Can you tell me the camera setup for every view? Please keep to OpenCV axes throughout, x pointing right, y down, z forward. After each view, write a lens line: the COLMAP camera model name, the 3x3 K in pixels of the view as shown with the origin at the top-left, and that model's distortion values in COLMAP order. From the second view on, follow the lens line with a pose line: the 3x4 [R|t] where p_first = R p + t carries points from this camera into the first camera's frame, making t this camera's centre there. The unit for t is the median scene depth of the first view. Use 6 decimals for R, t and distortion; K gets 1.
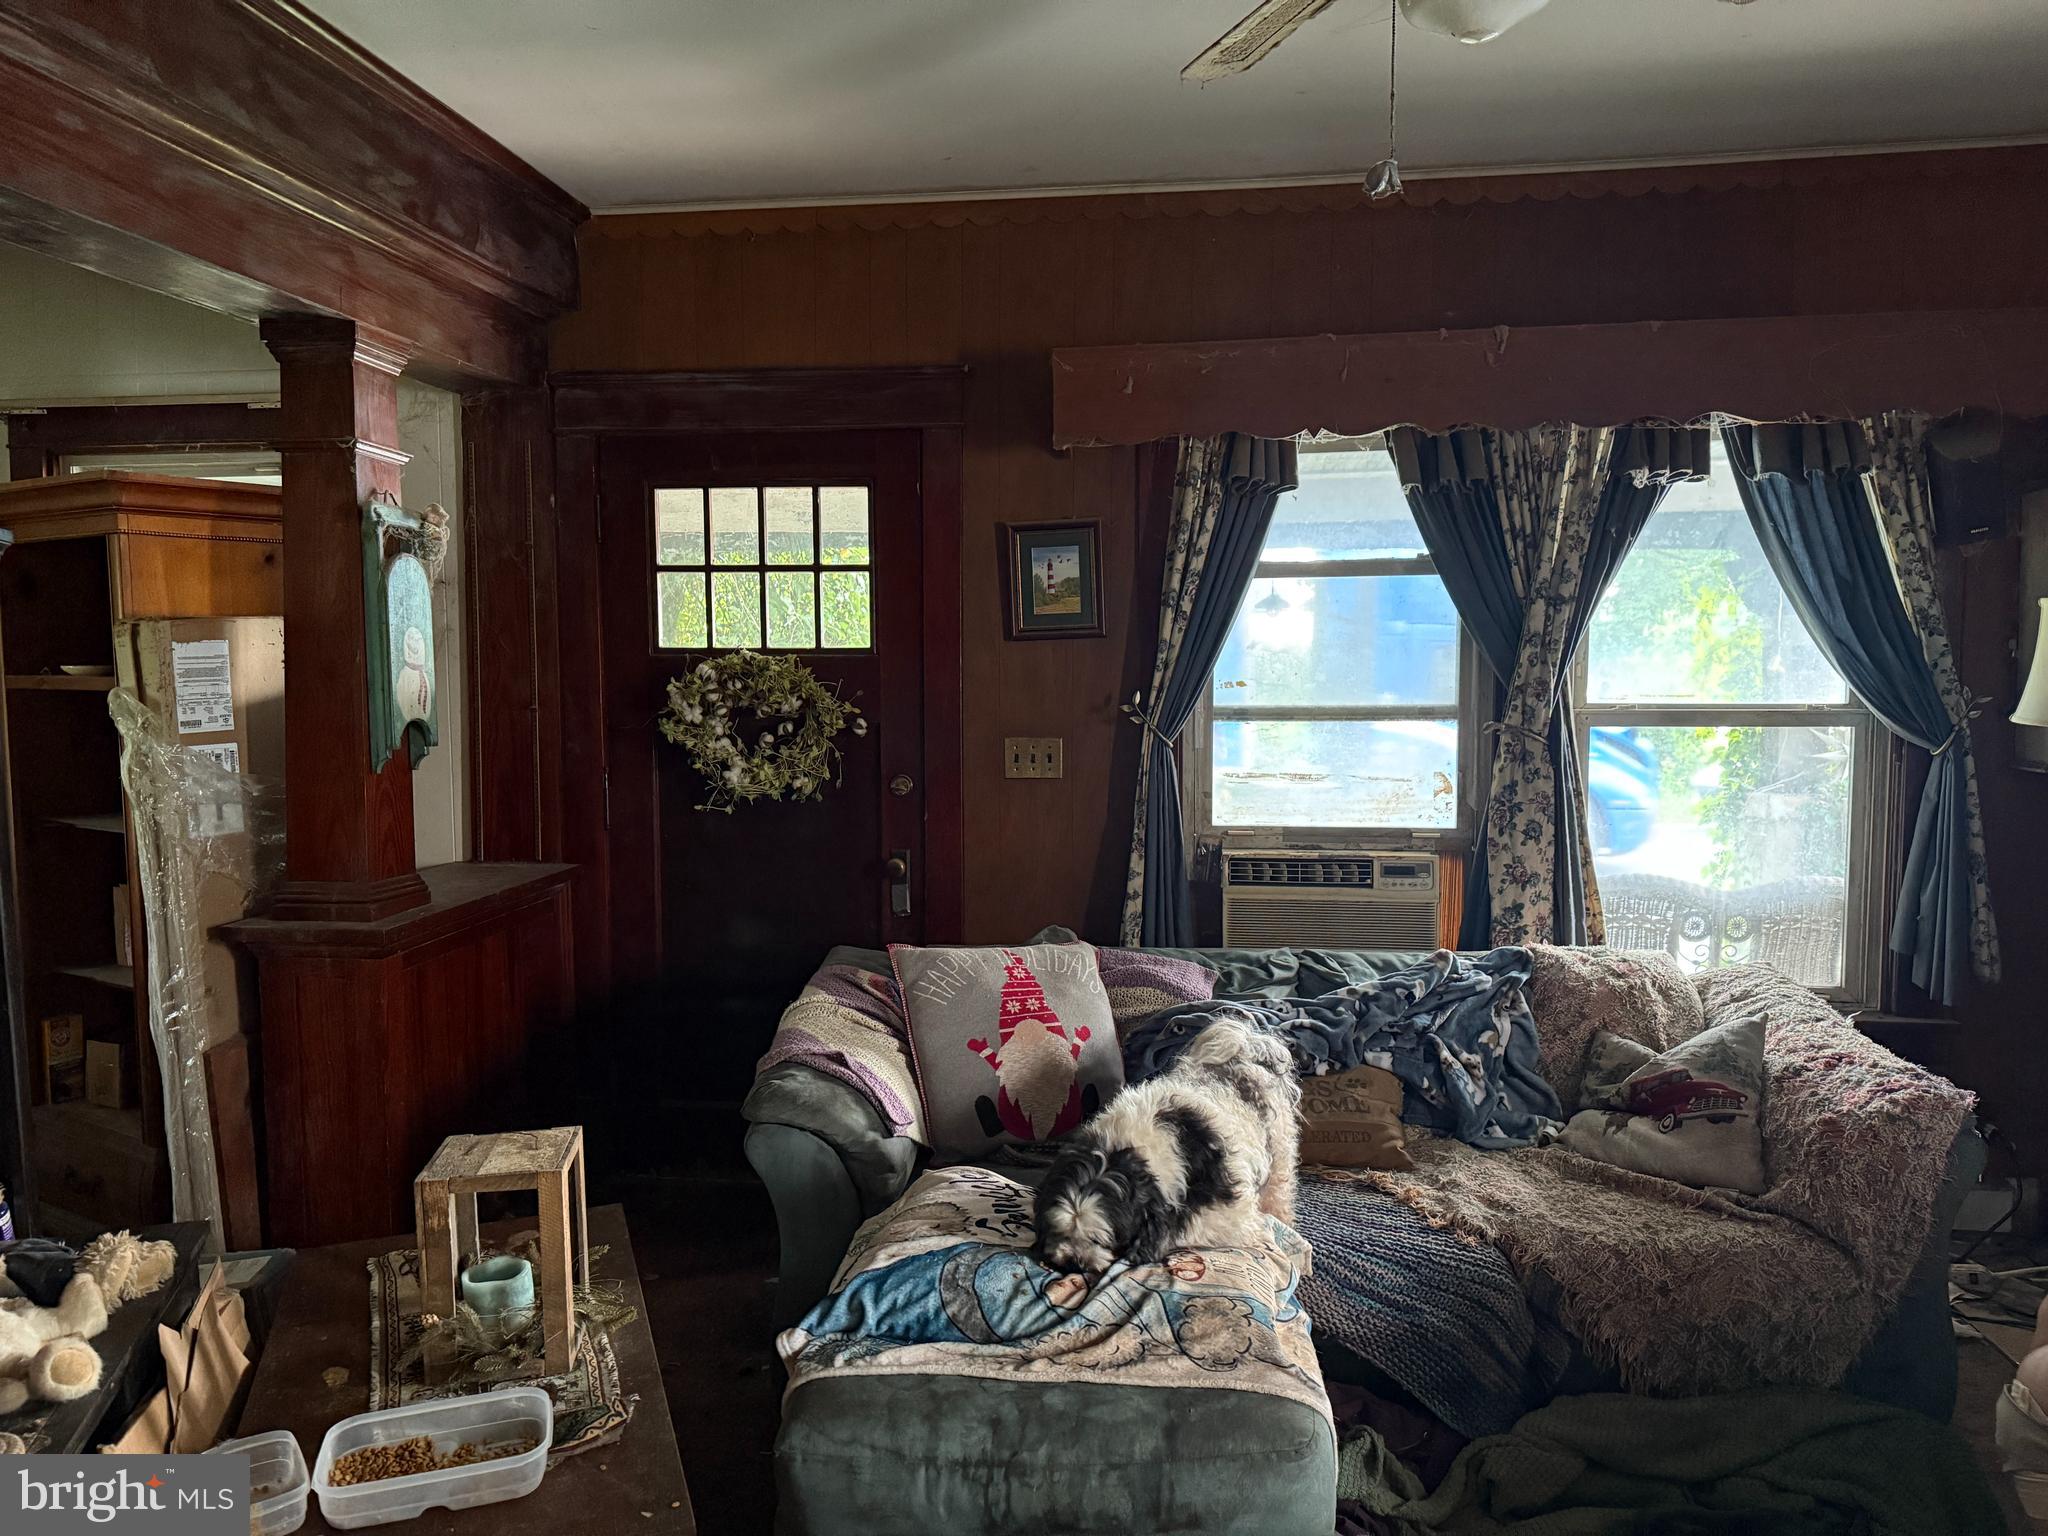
lens RADIAL K [[1449.3, 0, 1024.0], [0, 1449.3, 768.0], [0, 0, 1]] dist [0.035799, -0.036475]
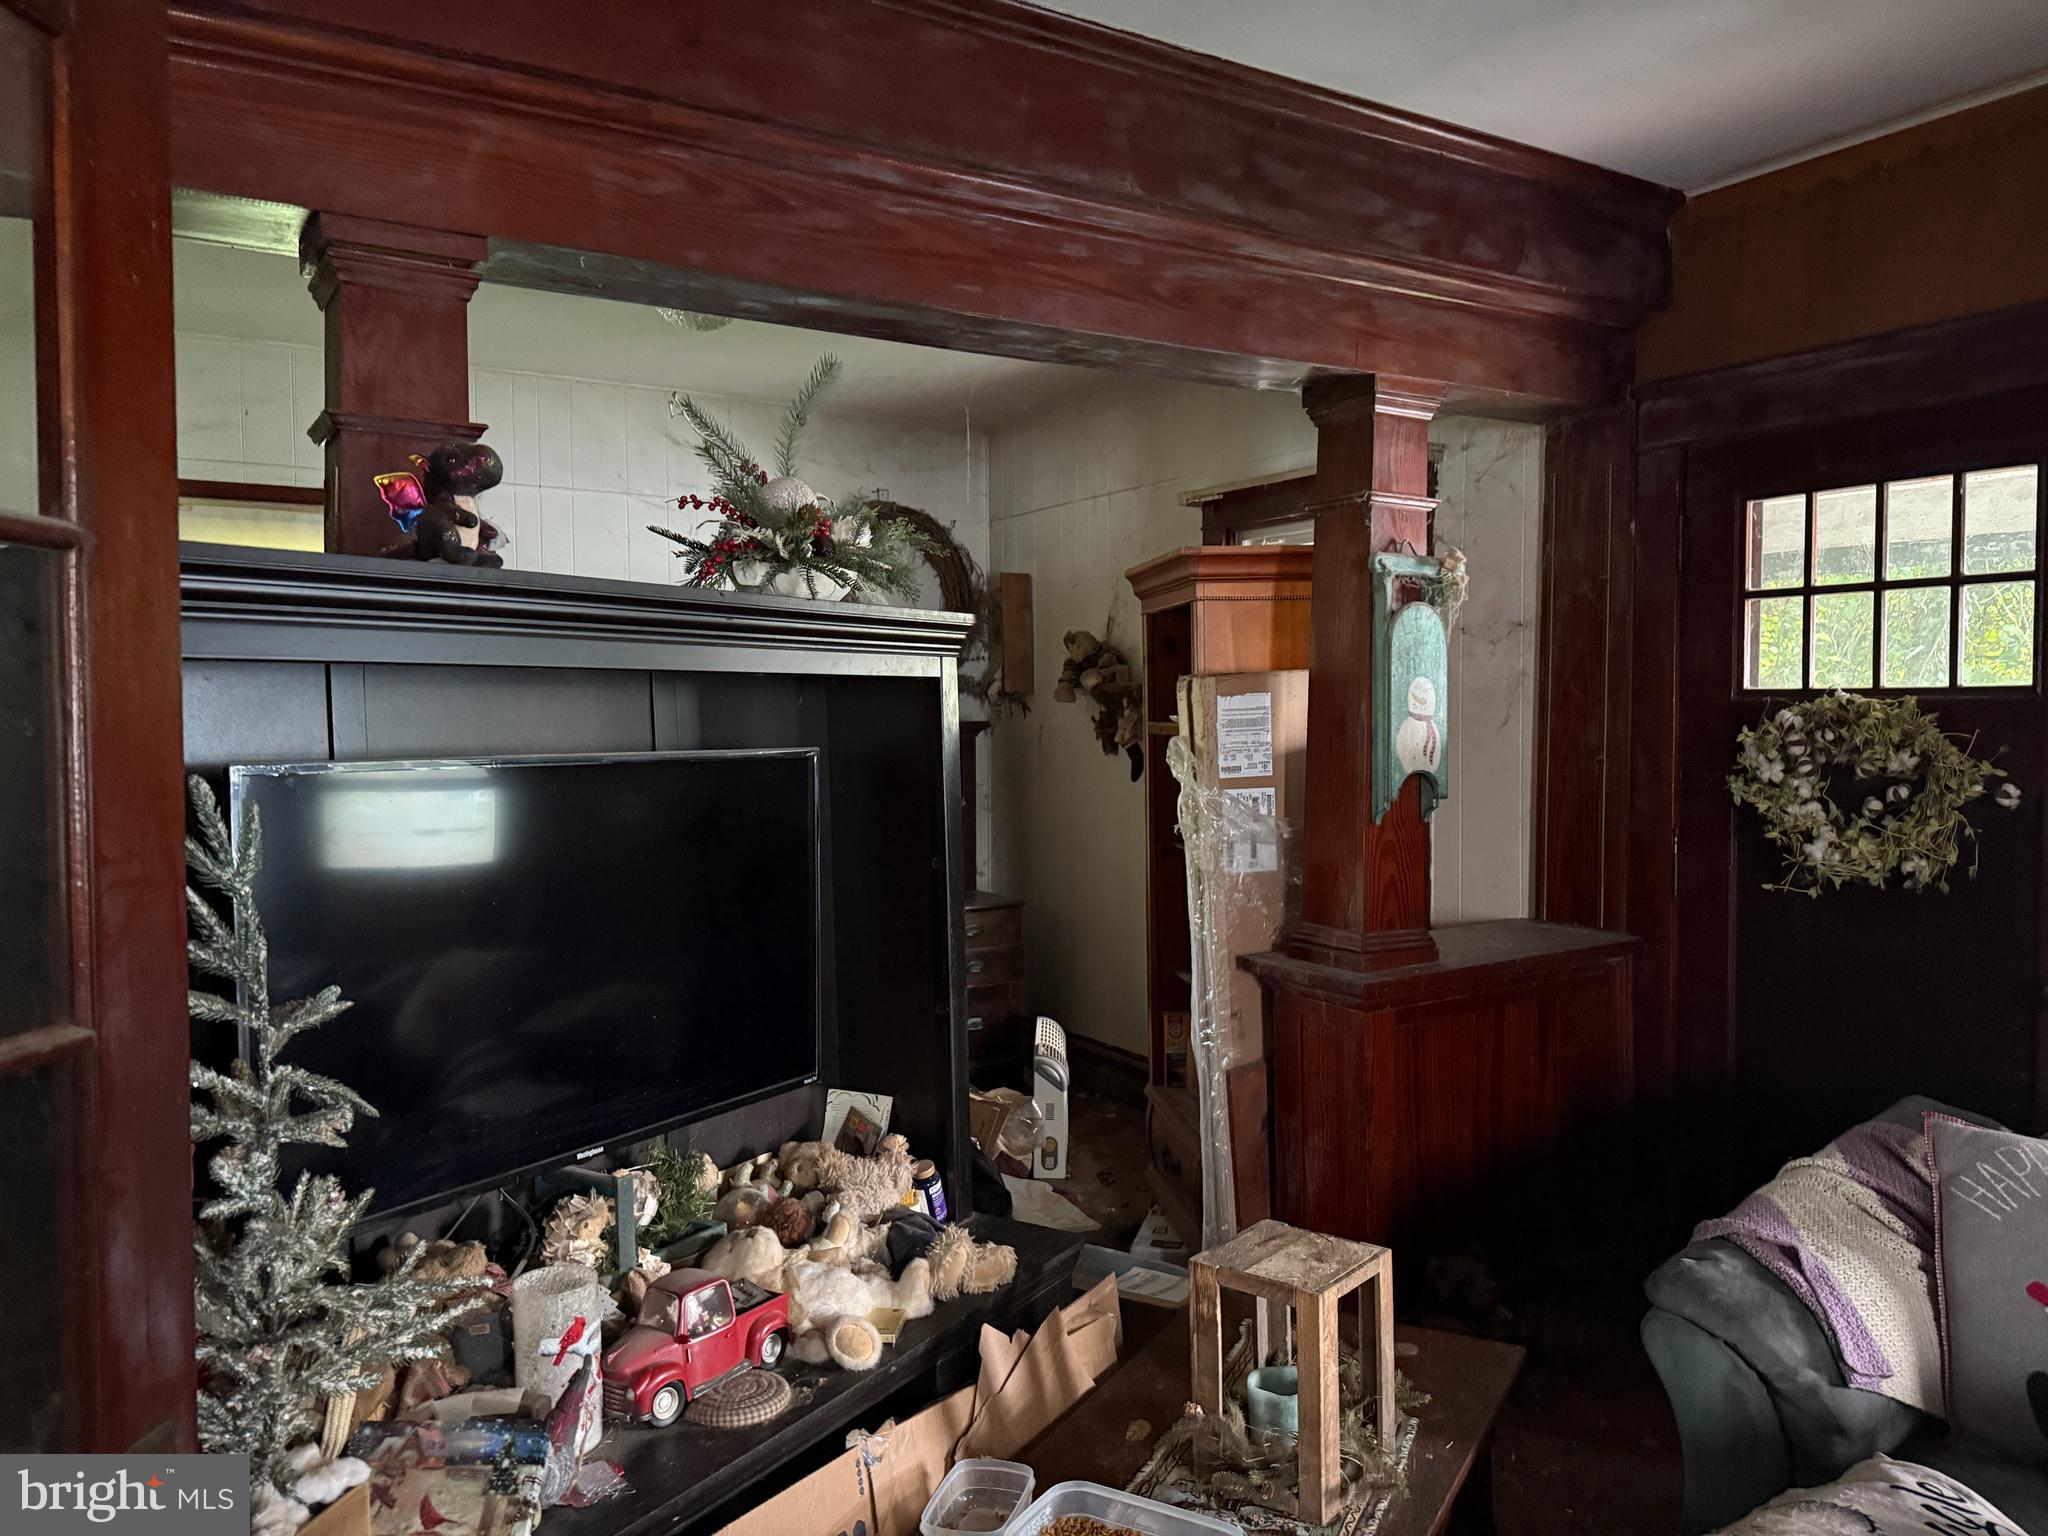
lens RADIAL K [[1409.3, 0, 1024.0], [0, 1409.3, 768.0], [0, 0, 1]] dist [0.075775, -0.096061]
pose [[0.640916, 0.027904, -0.767103, 0.141270], [-0.045139, 0.998980, -0.001376, -0.022092], [0.766282, 0.035508, 0.641522, 0.190413]]
